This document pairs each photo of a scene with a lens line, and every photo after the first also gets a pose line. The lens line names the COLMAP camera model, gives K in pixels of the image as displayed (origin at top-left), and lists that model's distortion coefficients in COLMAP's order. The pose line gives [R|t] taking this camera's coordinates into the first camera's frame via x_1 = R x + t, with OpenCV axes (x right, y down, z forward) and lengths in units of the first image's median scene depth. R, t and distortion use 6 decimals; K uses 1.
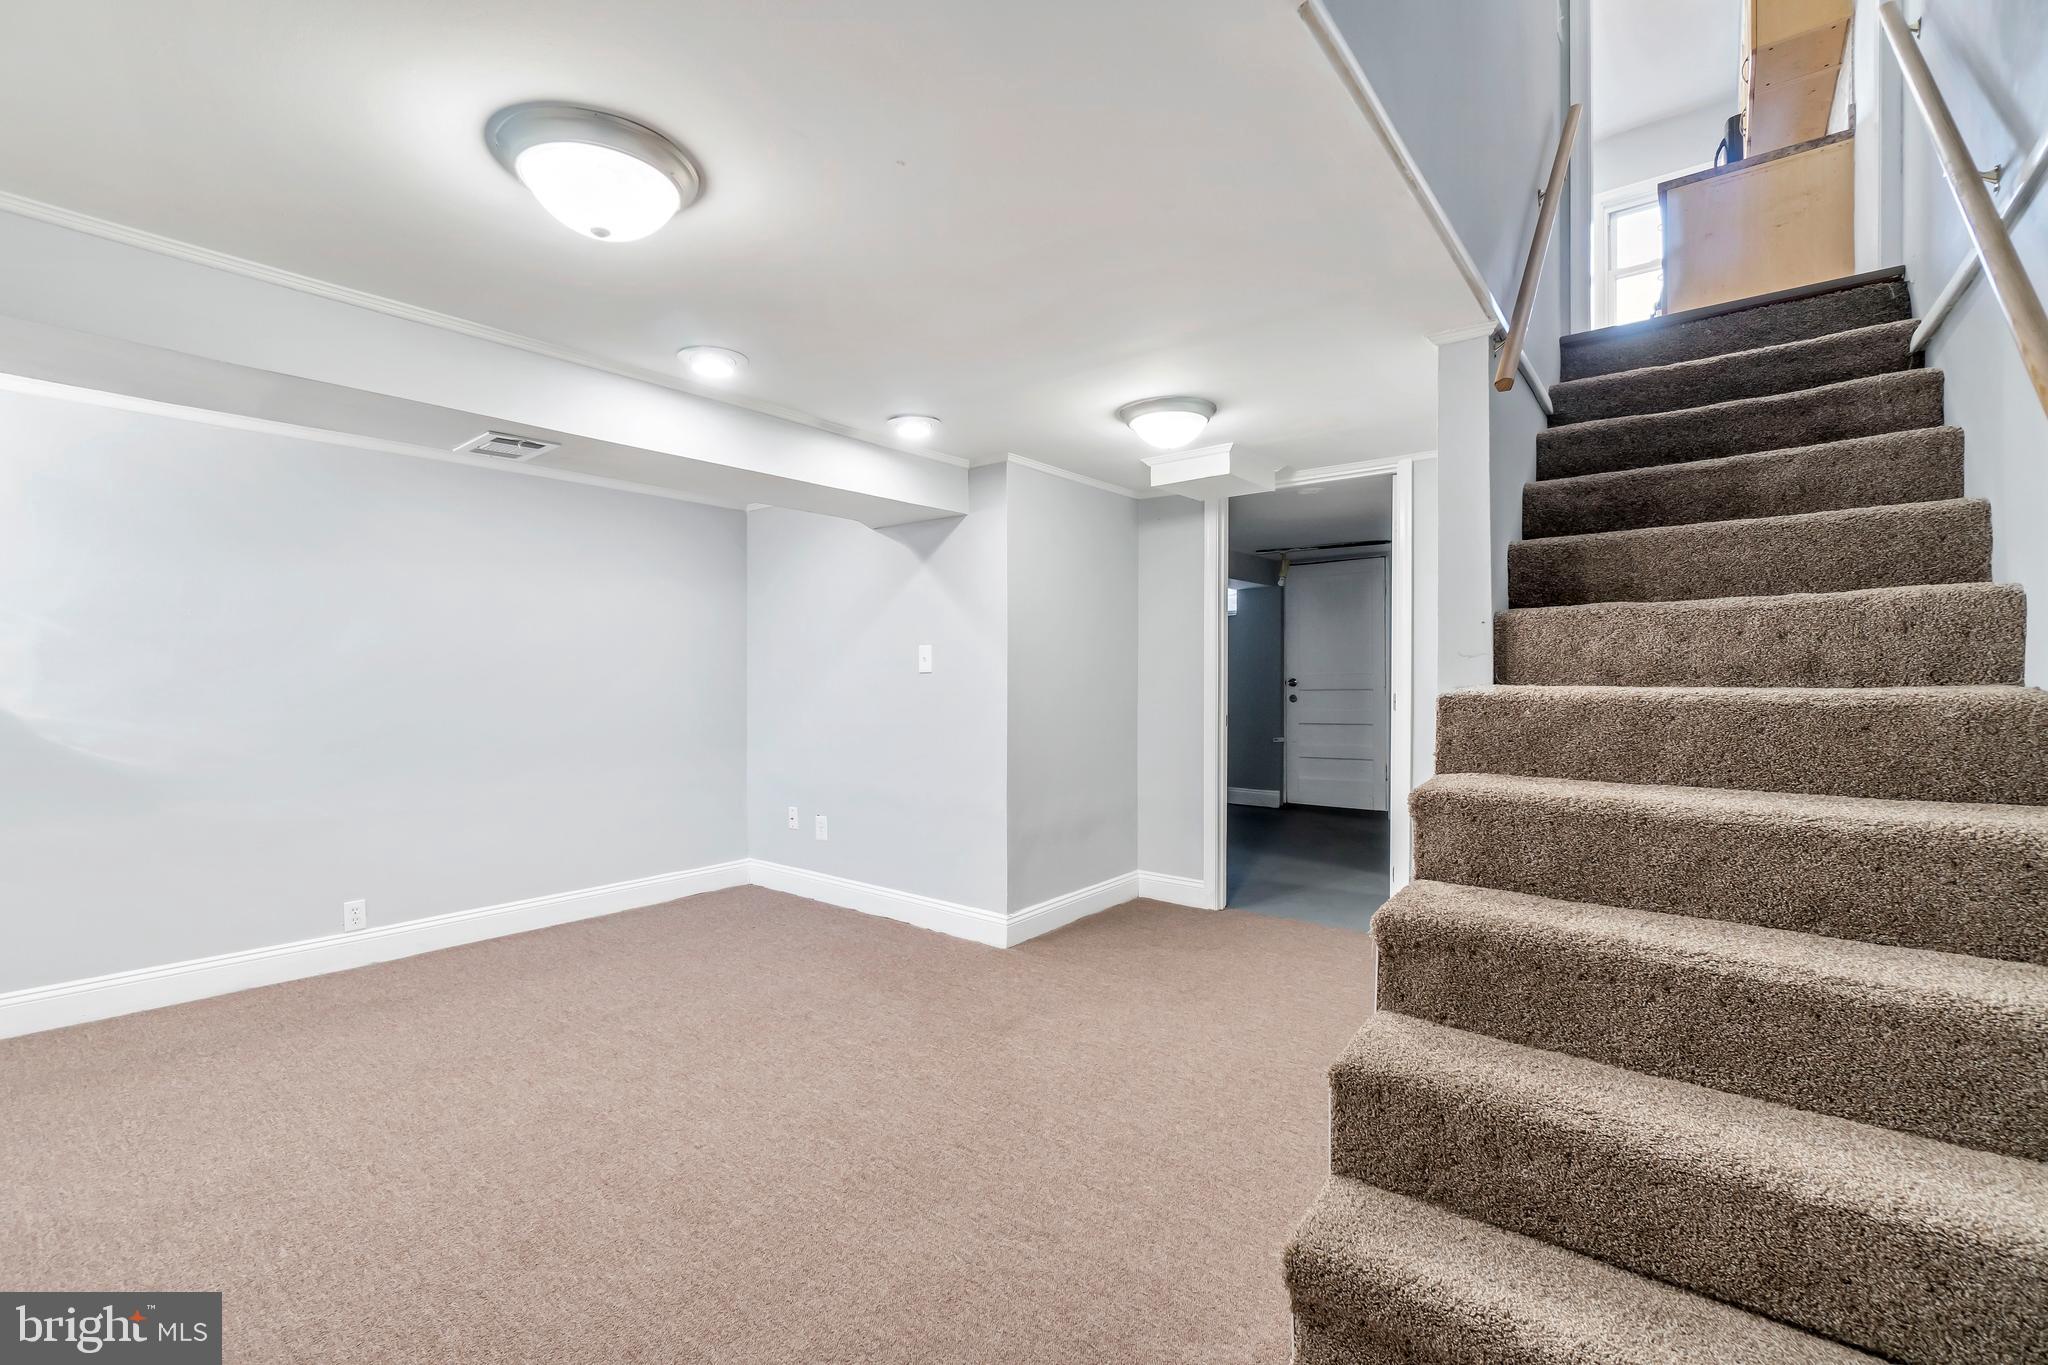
lens RADIAL K [[904.3, 0, 1006.0], [0, 904.3, 681.5], [0, 0, 1]] dist [-0.002040, 0.000622]
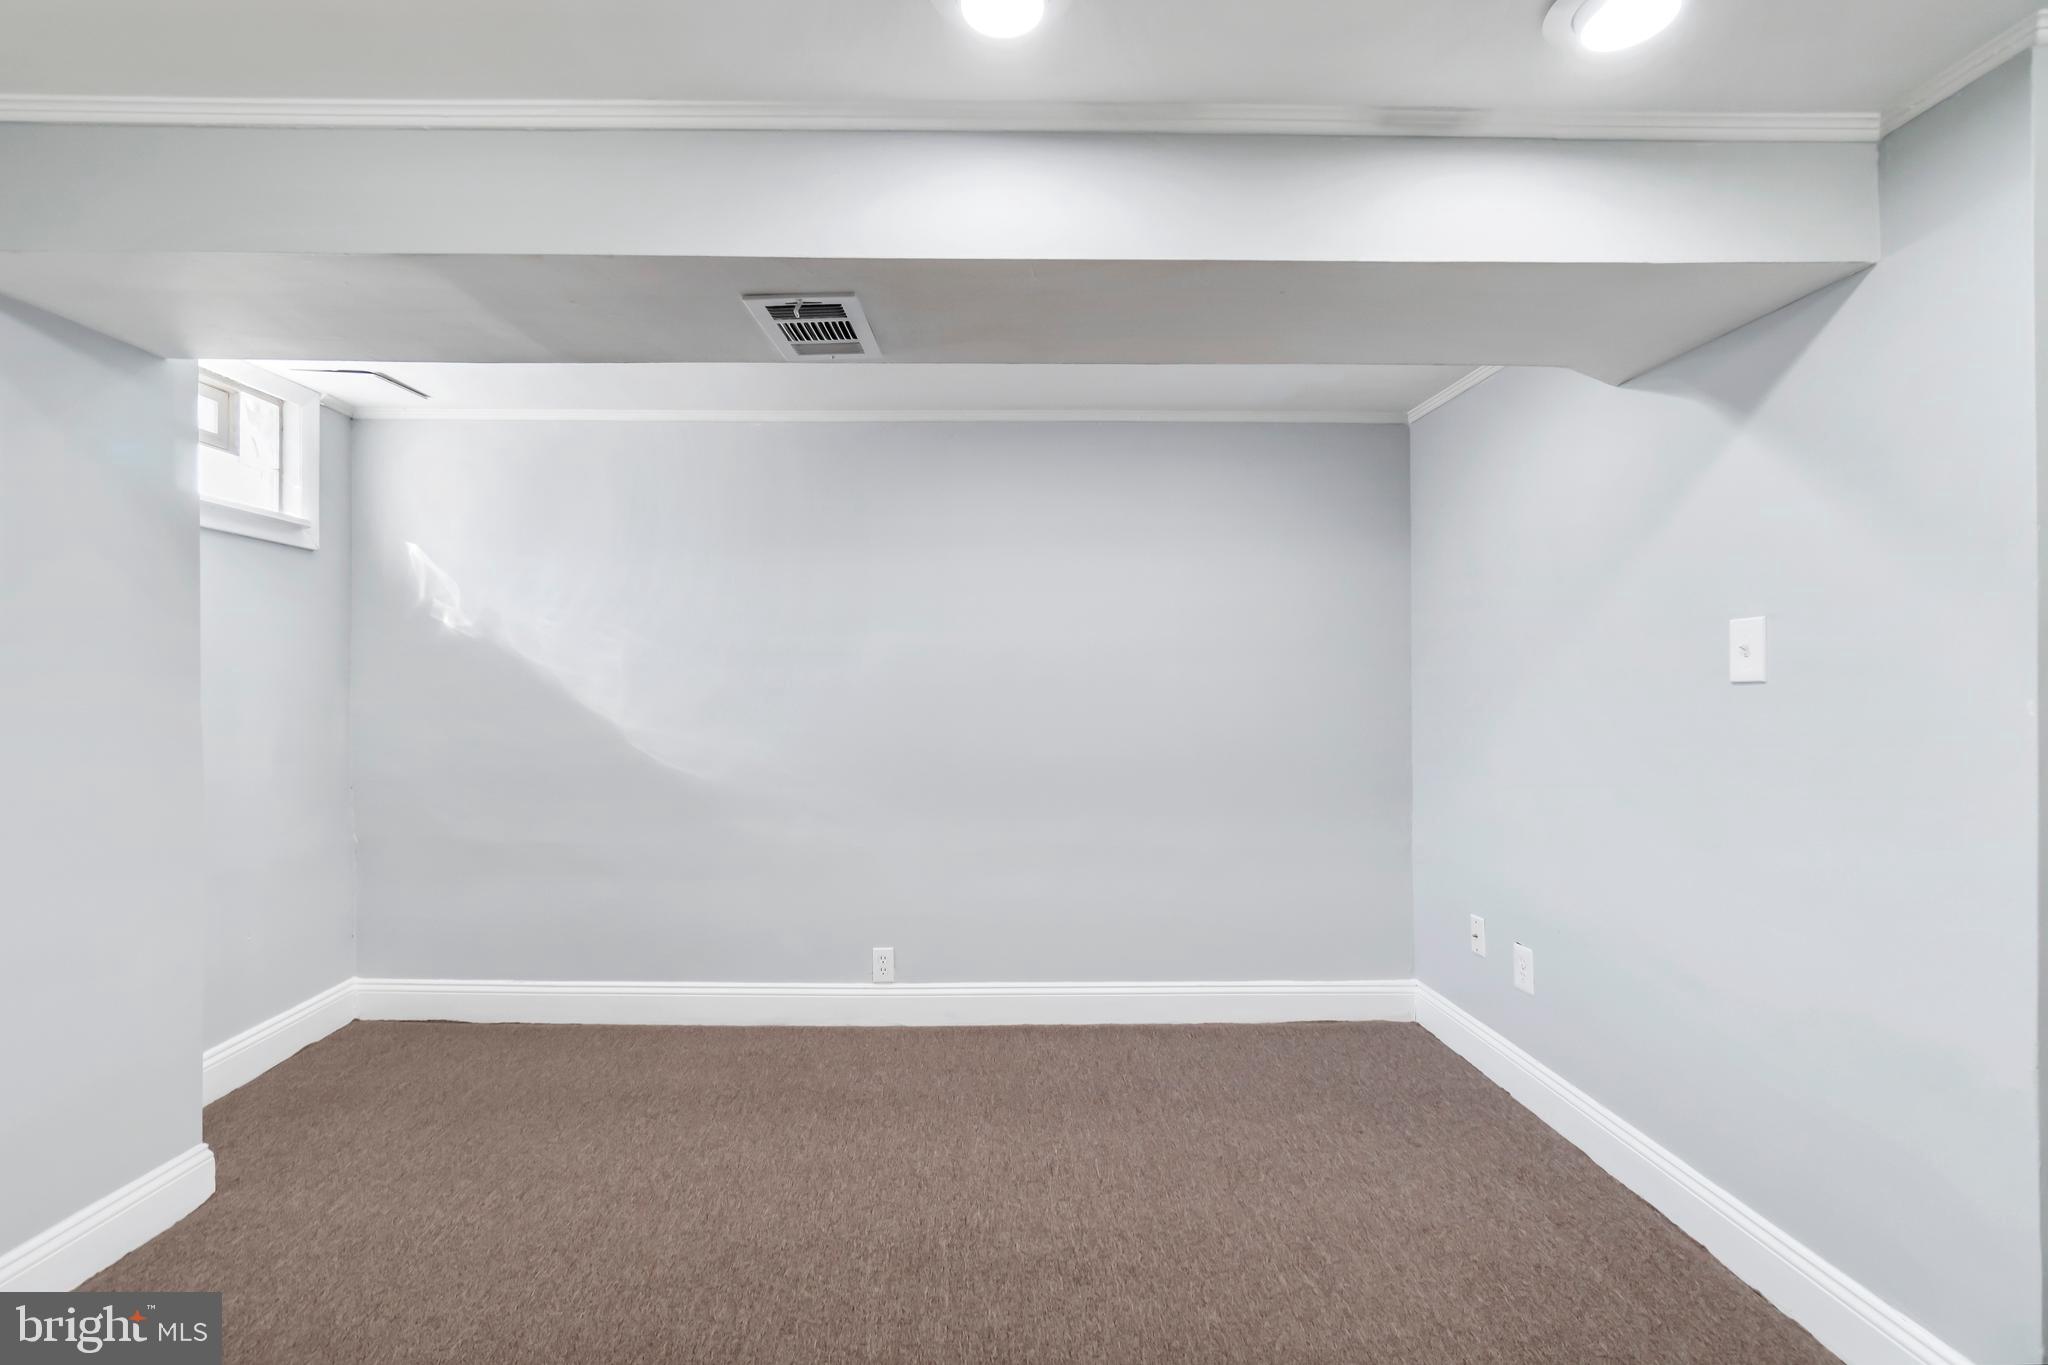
lens RADIAL K [[904.3, 0, 1006.0], [0, 904.3, 681.5], [0, 0, 1]] dist [-0.002040, 0.000622]
pose [[0.646381, 0.000133, -0.763015, 0.010104], [-0.007003, 0.999959, -0.005759, -0.005597], [0.762982, 0.009066, 0.646356, 0.483887]]
